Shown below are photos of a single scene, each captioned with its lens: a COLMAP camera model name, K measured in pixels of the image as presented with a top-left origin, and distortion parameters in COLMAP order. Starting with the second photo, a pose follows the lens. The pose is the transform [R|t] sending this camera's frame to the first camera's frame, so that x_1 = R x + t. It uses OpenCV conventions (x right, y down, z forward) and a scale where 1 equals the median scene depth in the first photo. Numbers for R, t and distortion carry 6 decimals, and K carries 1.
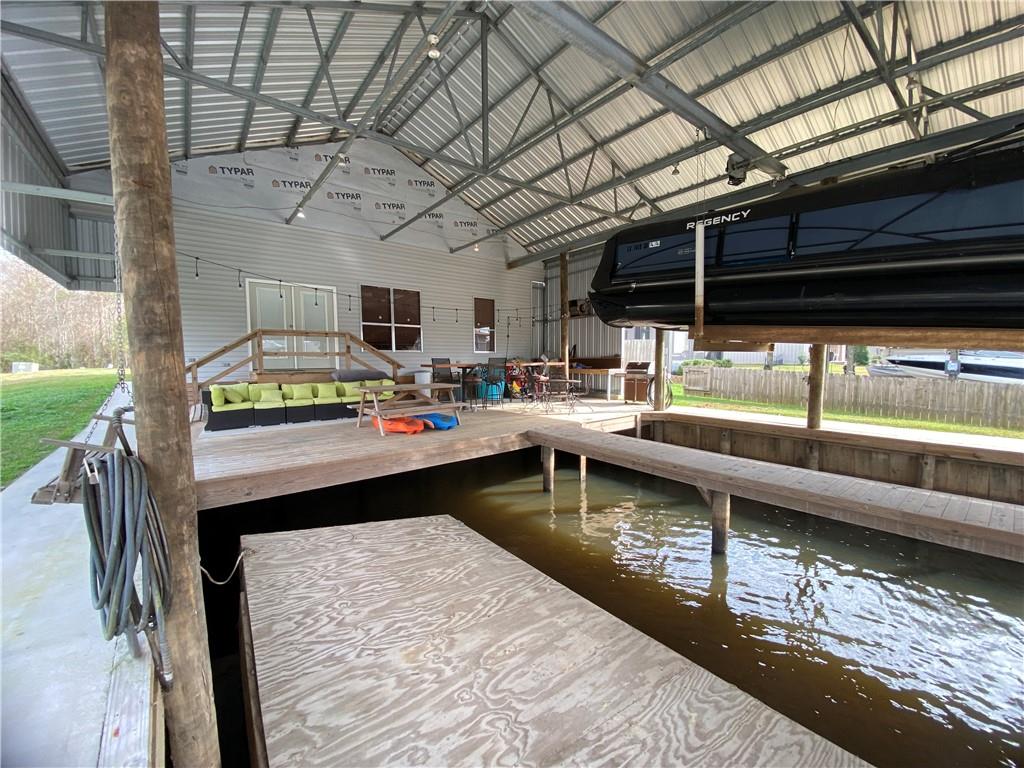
lens RADIAL K [[411.3, 0, 510.2], [0, 411.3, 386.7], [0, 0, 1]] dist [0.032056, -0.027378]
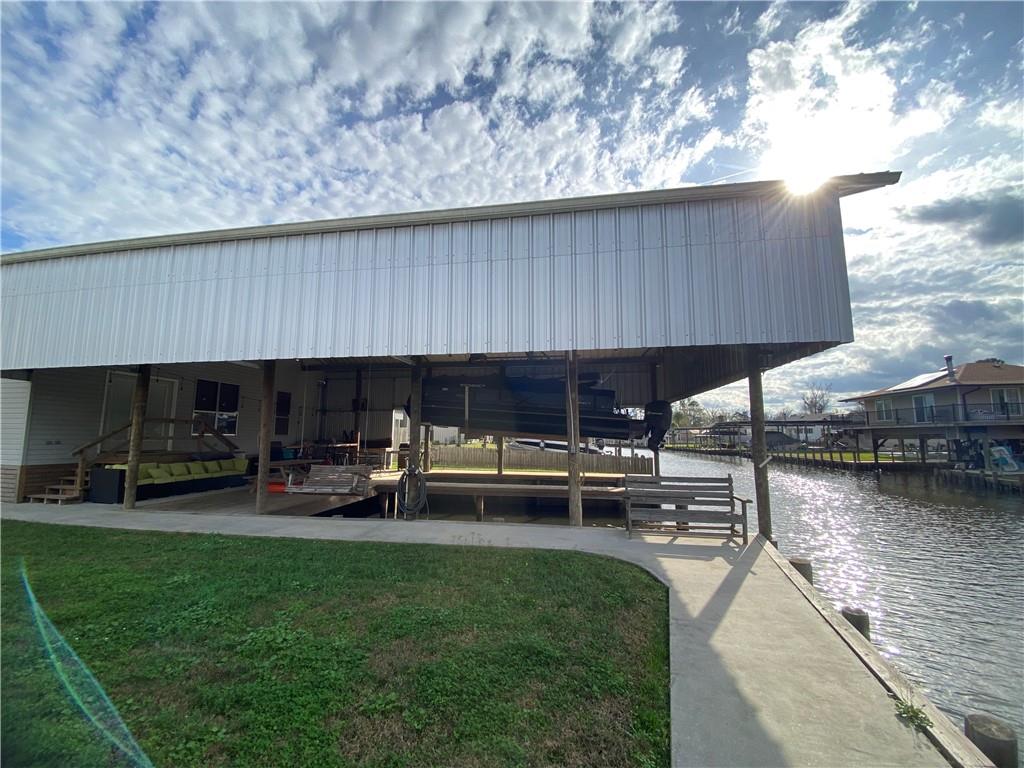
lens RADIAL K [[411.3, 0, 510.2], [0, 411.3, 386.7], [0, 0, 1]] dist [0.032056, -0.027378]
pose [[0.749799, 0.085721, 0.656089, -0.540497], [0.041810, 0.983453, -0.176274, 0.025675], [-0.660343, 0.159601, 0.733808, -0.539100]]
